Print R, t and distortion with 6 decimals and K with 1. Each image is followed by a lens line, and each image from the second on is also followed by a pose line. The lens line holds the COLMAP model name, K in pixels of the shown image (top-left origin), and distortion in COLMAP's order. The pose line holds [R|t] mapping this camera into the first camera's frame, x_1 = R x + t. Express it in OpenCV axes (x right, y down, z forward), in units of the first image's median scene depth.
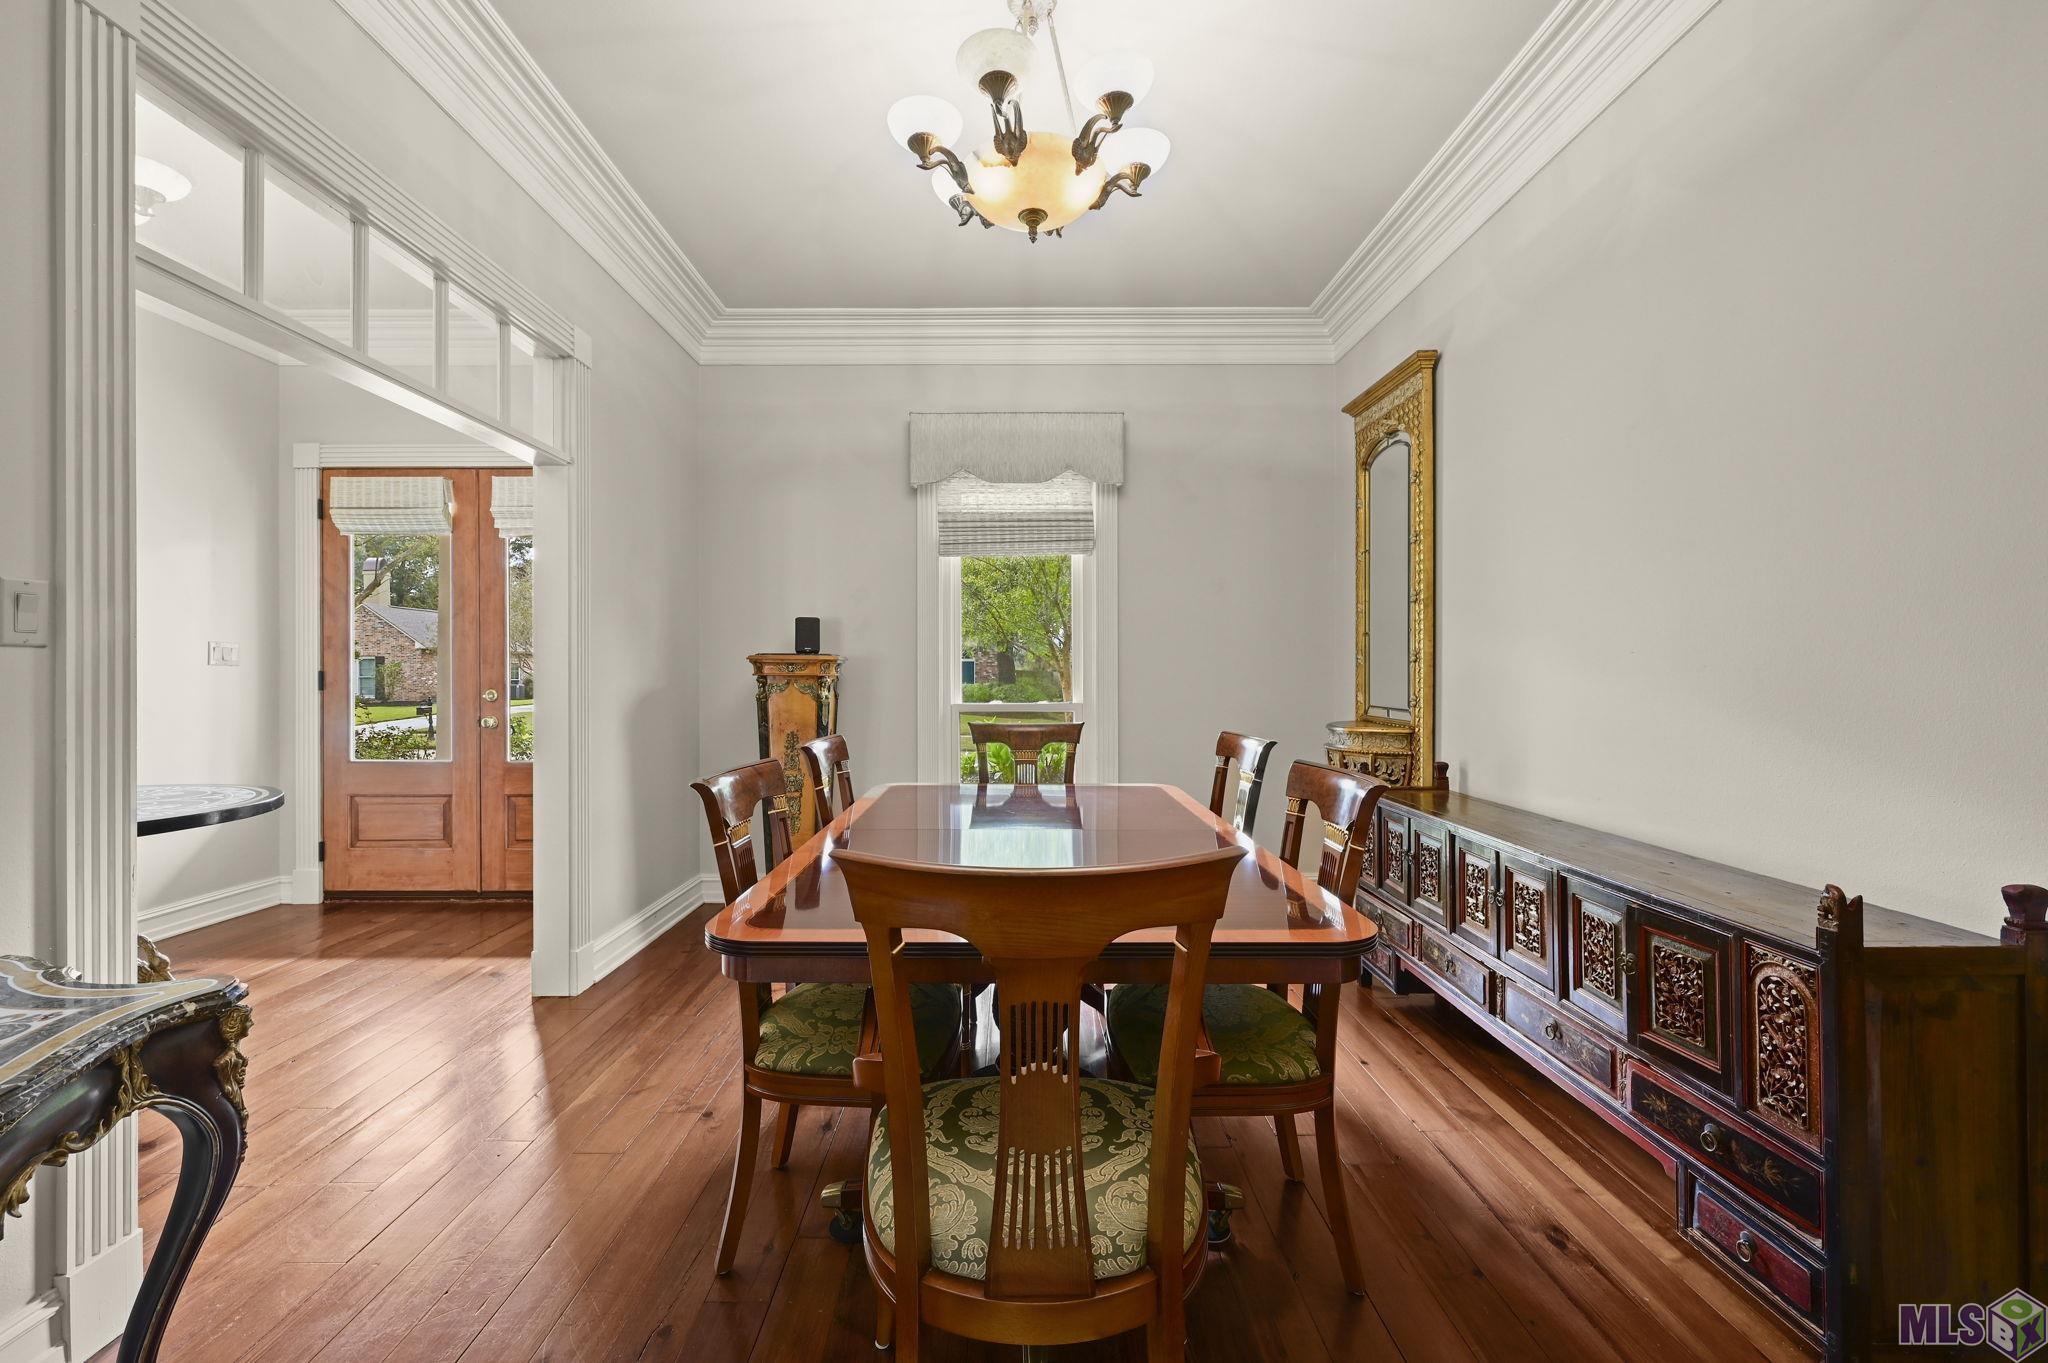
lens RADIAL K [[831.7, 0, 1011.9], [0, 831.7, 676.5], [0, 0, 1]] dist [-0.000473, 0.000368]
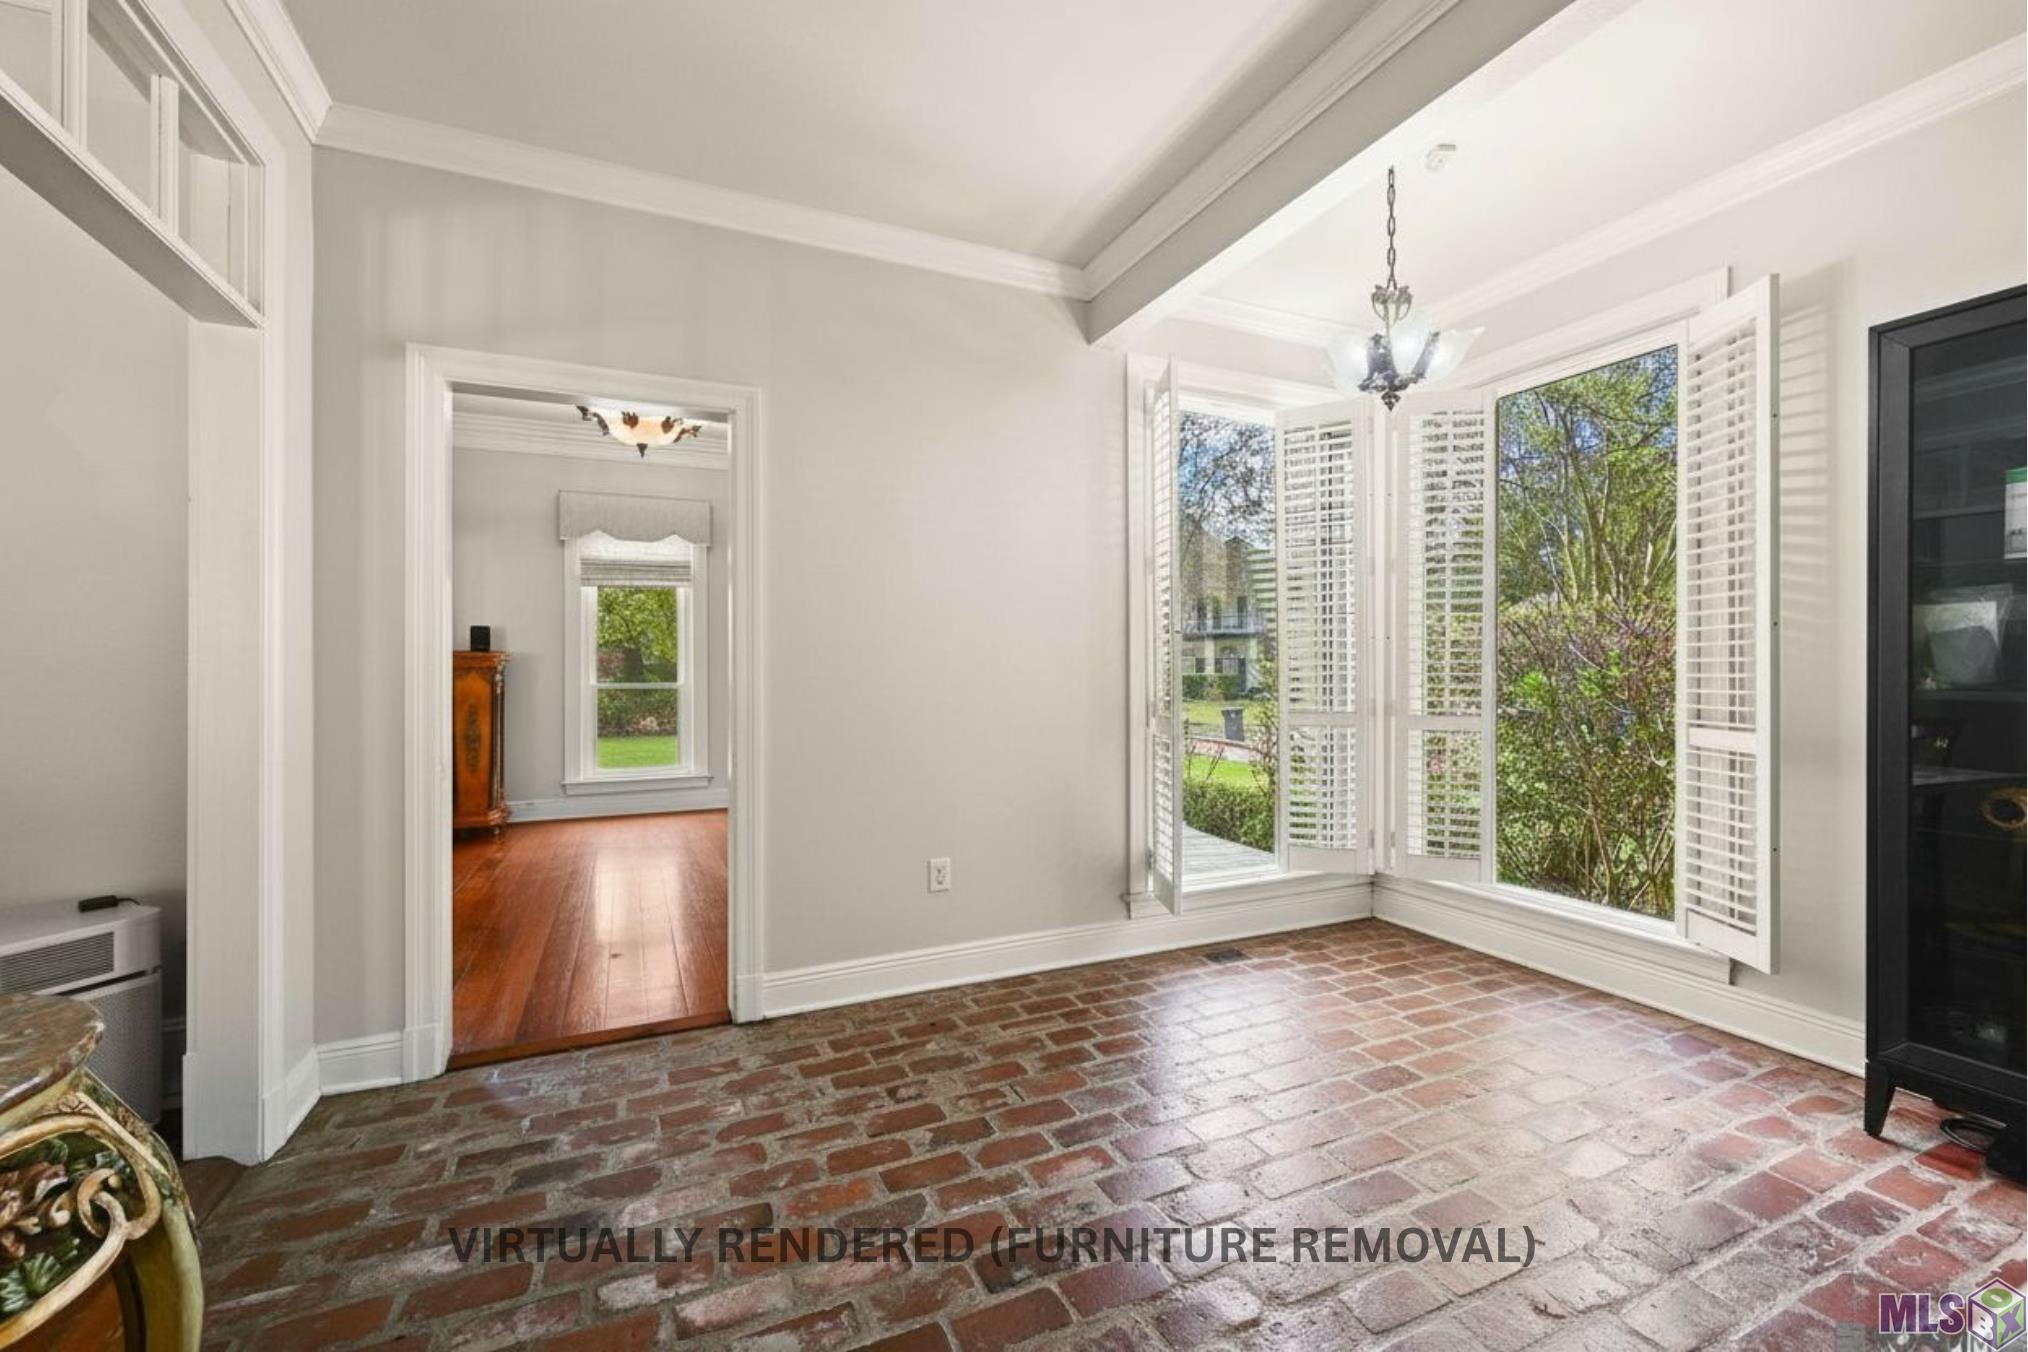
lens RADIAL K [[823.6, 0, 1002.1], [0, 823.6, 671.0], [0, 0, 1]] dist [-0.000473, 0.000368]
pose [[0.917156, 0.002440, 0.398521, 0.016235], [-0.002419, 0.999997, -0.000555, 0.004794], [-0.398521, -0.000455, 0.917159, -0.652722]]
